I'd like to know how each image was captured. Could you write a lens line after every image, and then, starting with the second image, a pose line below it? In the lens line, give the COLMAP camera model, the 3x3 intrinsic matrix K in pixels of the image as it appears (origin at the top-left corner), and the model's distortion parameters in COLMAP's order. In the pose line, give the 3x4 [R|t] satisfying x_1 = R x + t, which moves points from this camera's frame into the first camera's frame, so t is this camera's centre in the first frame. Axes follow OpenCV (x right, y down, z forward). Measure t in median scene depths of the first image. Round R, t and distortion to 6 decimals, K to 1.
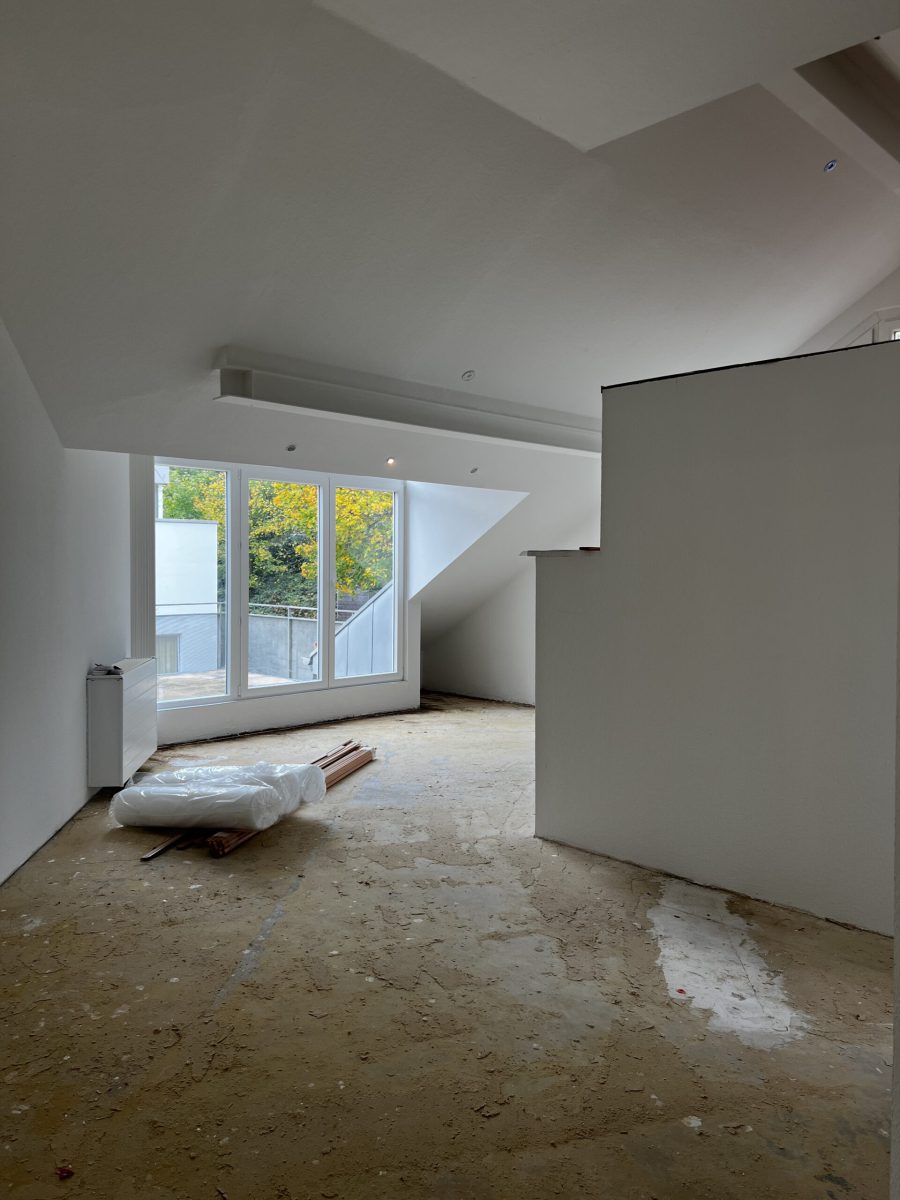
lens RADIAL K [[896.6, 0, 453.1], [0, 896.6, 597.1], [0, 0, 1]] dist [0.076555, -0.098050]
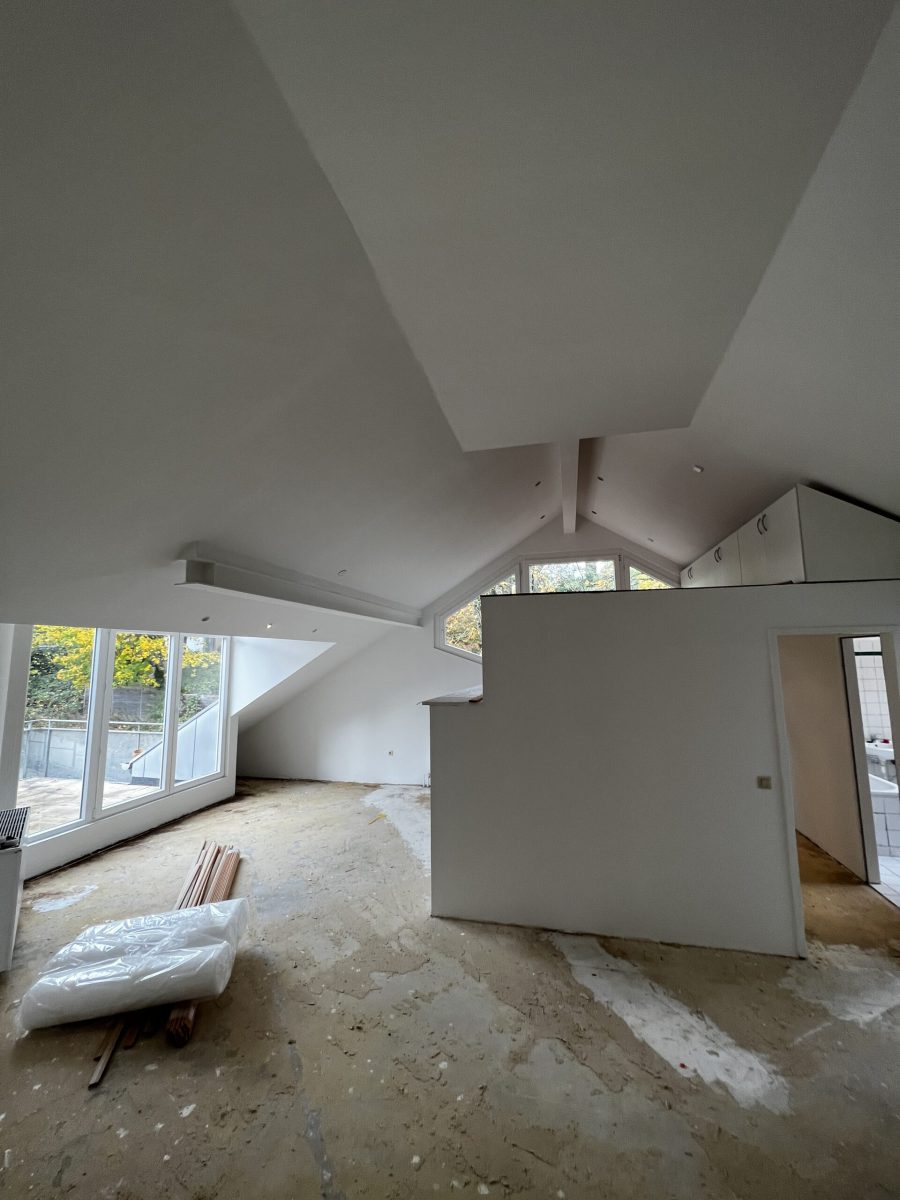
lens RADIAL K [[479.1, 0, 453.4], [0, 479.1, 597.4], [0, 0, 1]] dist [0.000879, 0.000566]
pose [[0.851979, 0.050402, 0.521144, -0.266279], [0.034751, 0.987717, -0.152338, -0.092164], [-0.522421, 0.147900, 0.839763, 0.289959]]
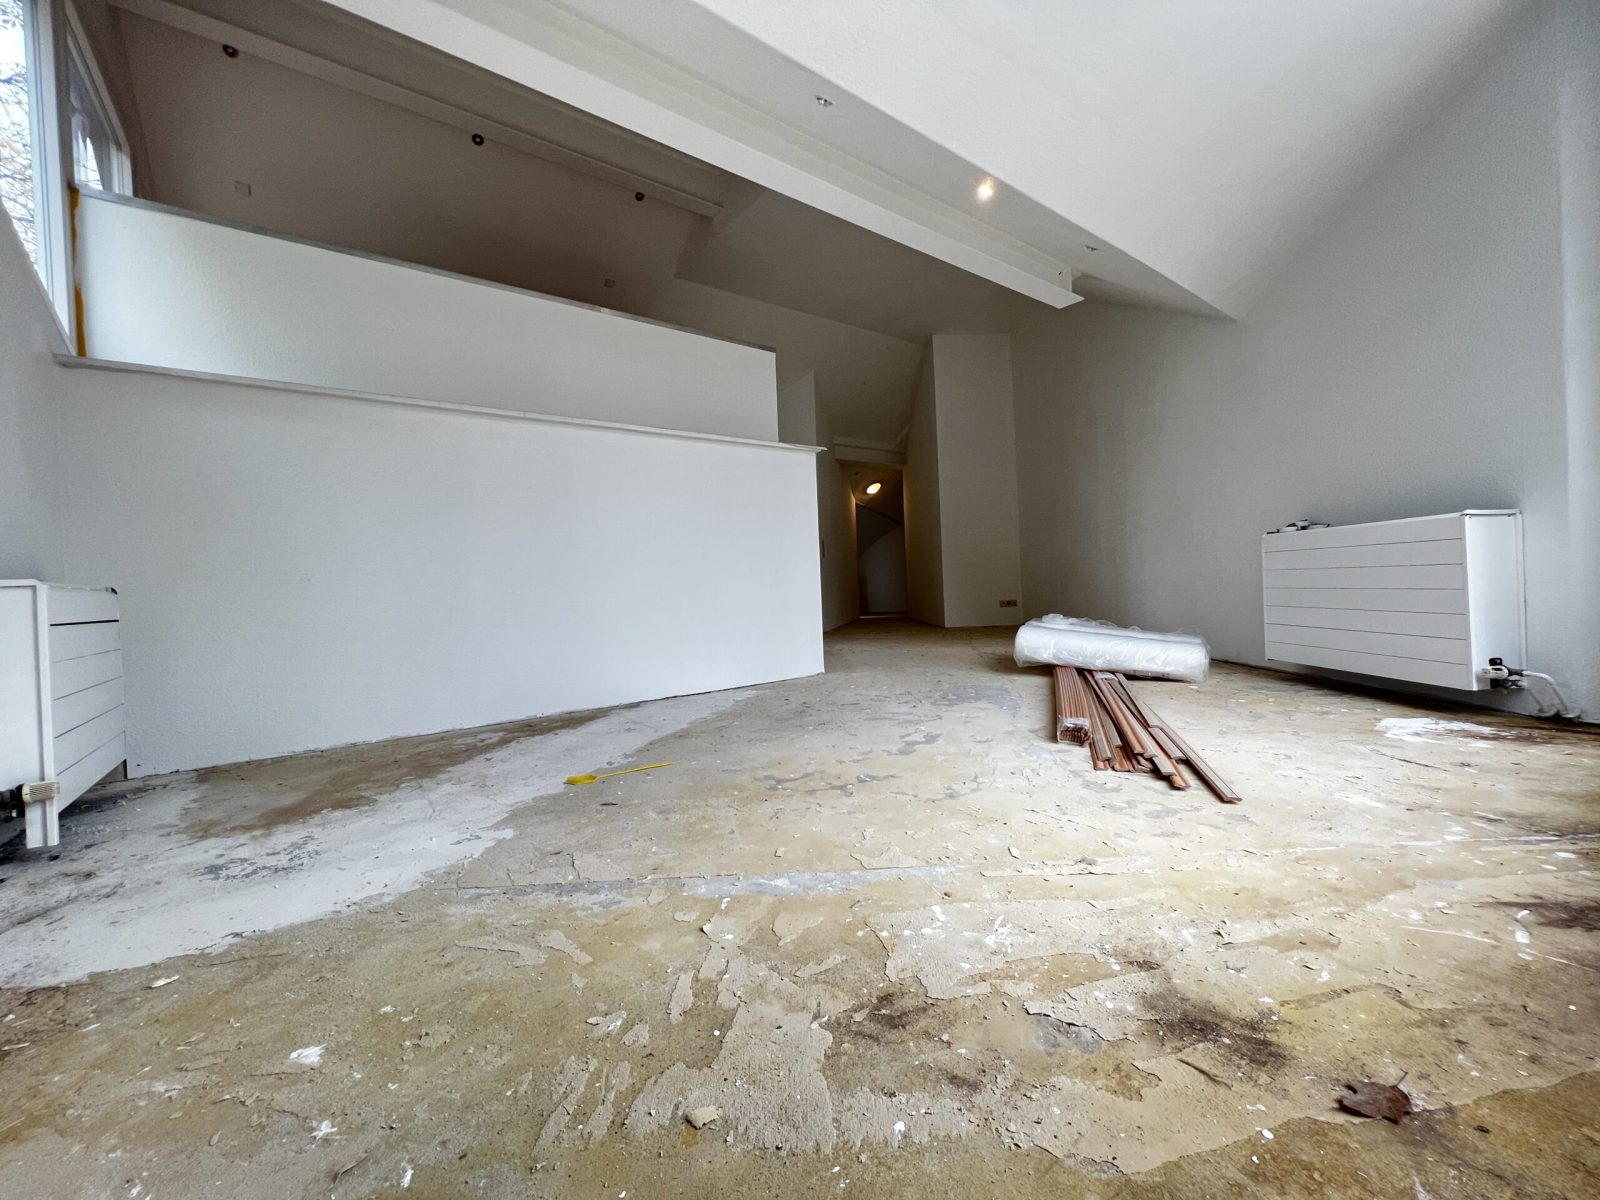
lens RADIAL K [[638.8, 0, 795.1], [0, 638.8, 596.4], [0, 0, 1]] dist [0.000879, 0.000566]
pose [[-0.990896, 0.033574, 0.130378, 0.007273], [0.040576, 0.997852, 0.051424, 0.102507], [-0.128372, 0.056246, -0.990130, 1.789991]]
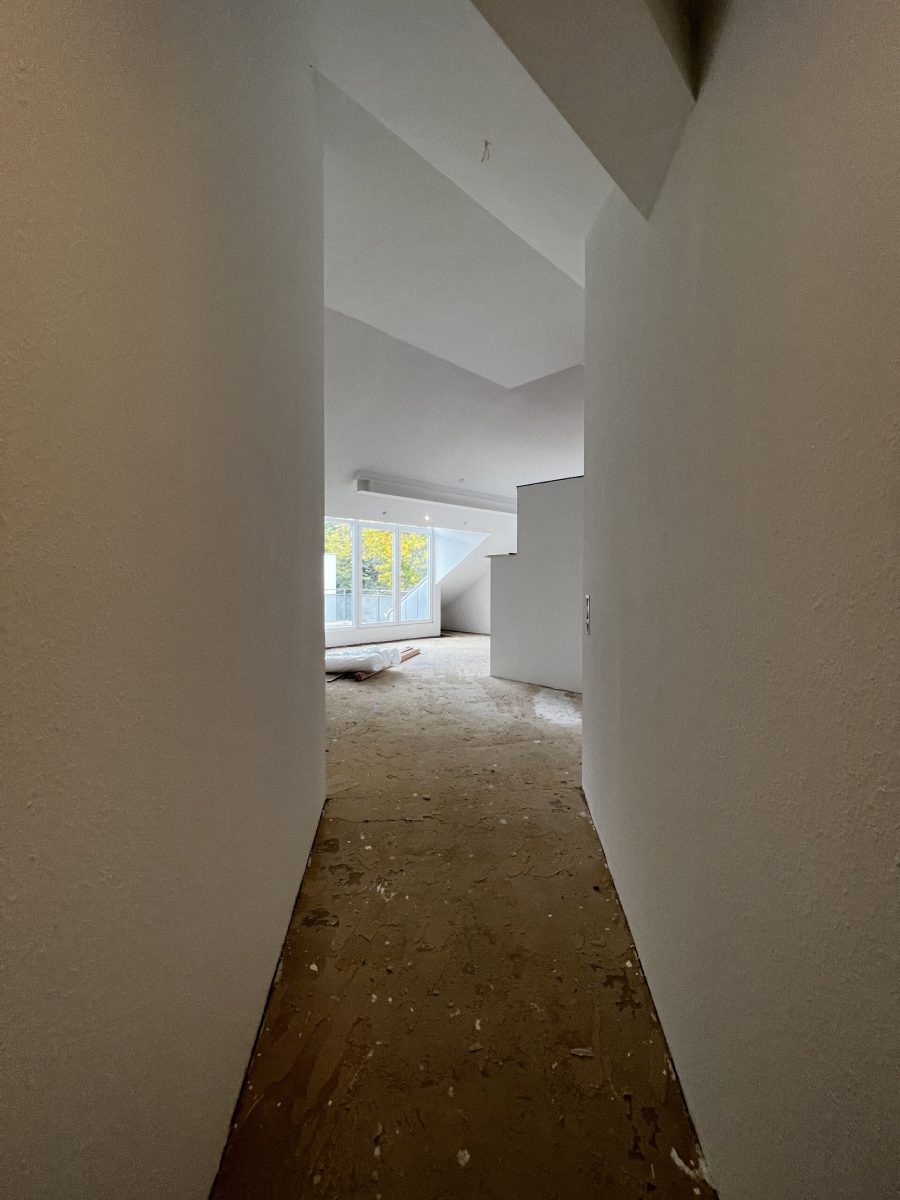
lens RADIAL K [[479.6, 0, 453.4], [0, 479.6, 598.0], [0, 0, 1]] dist [0.000797, 0.000479]
pose [[0.999974, -0.002297, -0.006849, 0.003179], [0.002330, 0.999985, 0.004921, 0.050803], [0.006837, -0.004937, 0.999964, -0.244402]]
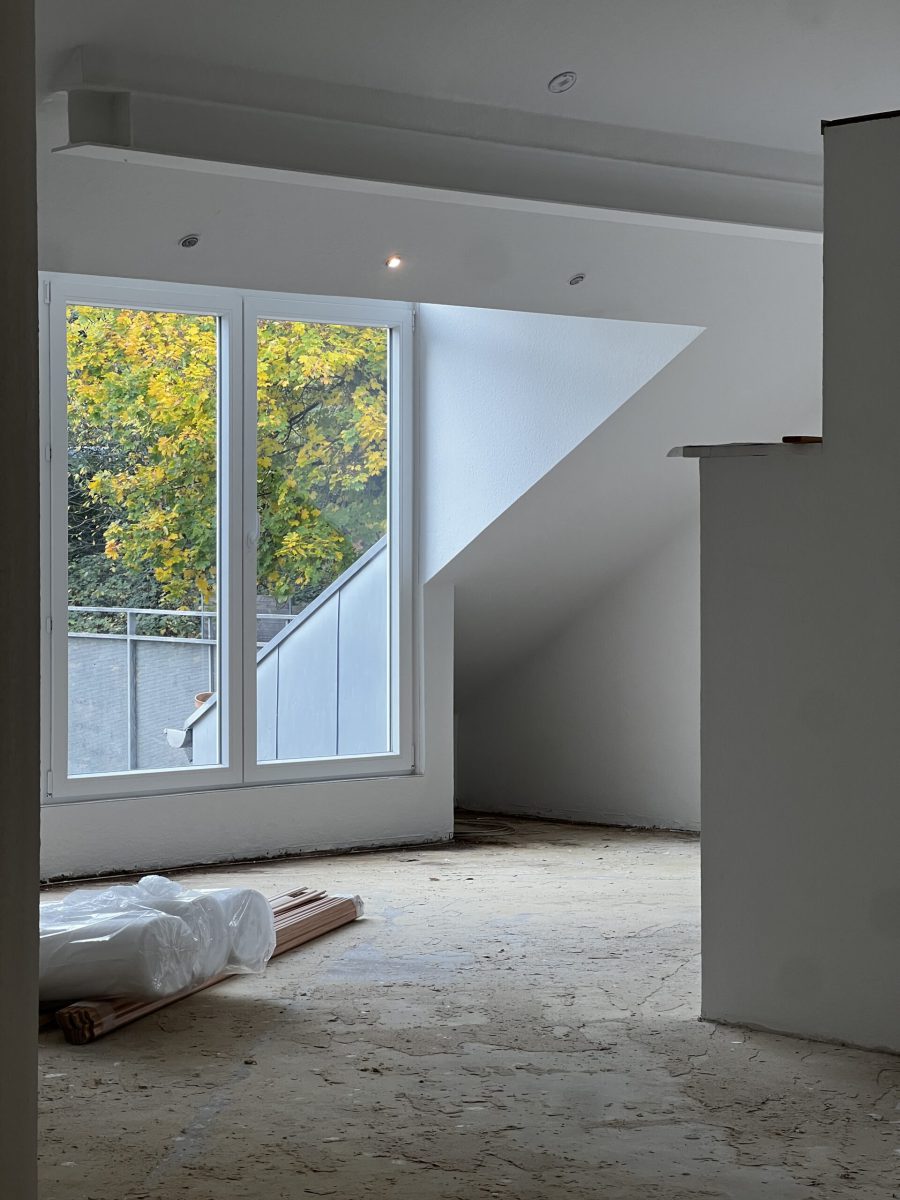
lens RADIAL K [[2682.9, 0, 450.0], [0, 2682.9, 600.0], [0, 0, 1]] dist [-0.031312, 3.219802]
pose [[0.999569, -0.007441, -0.028410, -0.003853], [0.007086, 0.999896, -0.012598, 0.048515], [0.028500, 0.012391, 0.999517, -0.464551]]
